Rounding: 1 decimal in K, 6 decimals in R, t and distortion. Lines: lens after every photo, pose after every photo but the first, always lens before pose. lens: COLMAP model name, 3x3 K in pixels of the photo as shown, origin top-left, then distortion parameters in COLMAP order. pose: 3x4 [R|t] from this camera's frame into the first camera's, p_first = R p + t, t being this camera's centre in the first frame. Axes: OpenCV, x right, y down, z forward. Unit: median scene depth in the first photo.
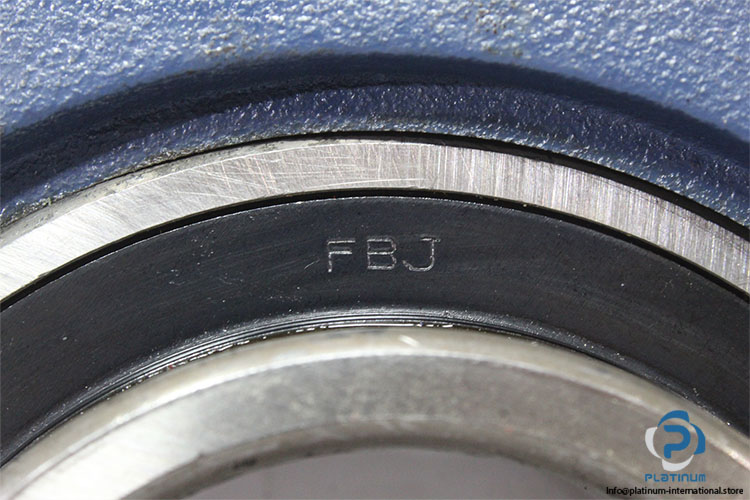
lens RADIAL K [[1916.2, 0, 377.7], [0, 1916.2, 249.5], [0, 0, 1]] dist [0.013460, 0.000000]
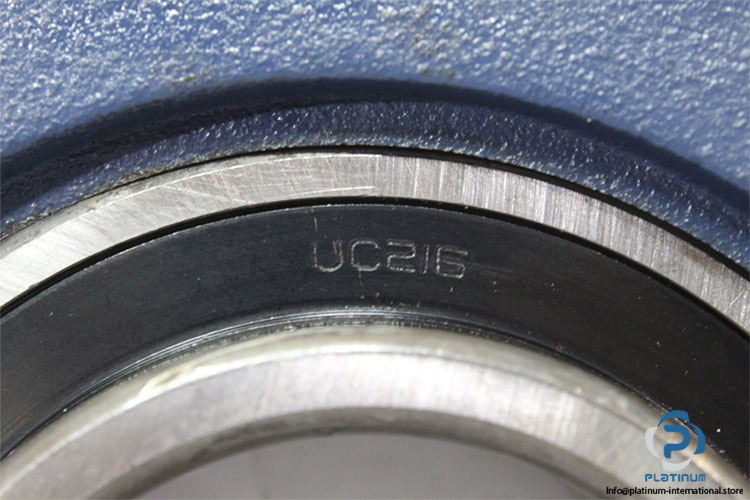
lens RADIAL K [[1916.2, 0, 372.4], [0, 1916.2, 250.2], [0, 0, 1]] dist [0.013460, 0.000000]
pose [[0.999323, -0.034375, -0.013141, 0.038508], [0.034681, 0.999114, 0.023825, -0.028117], [0.012310, -0.024264, 0.999630, -0.109790]]
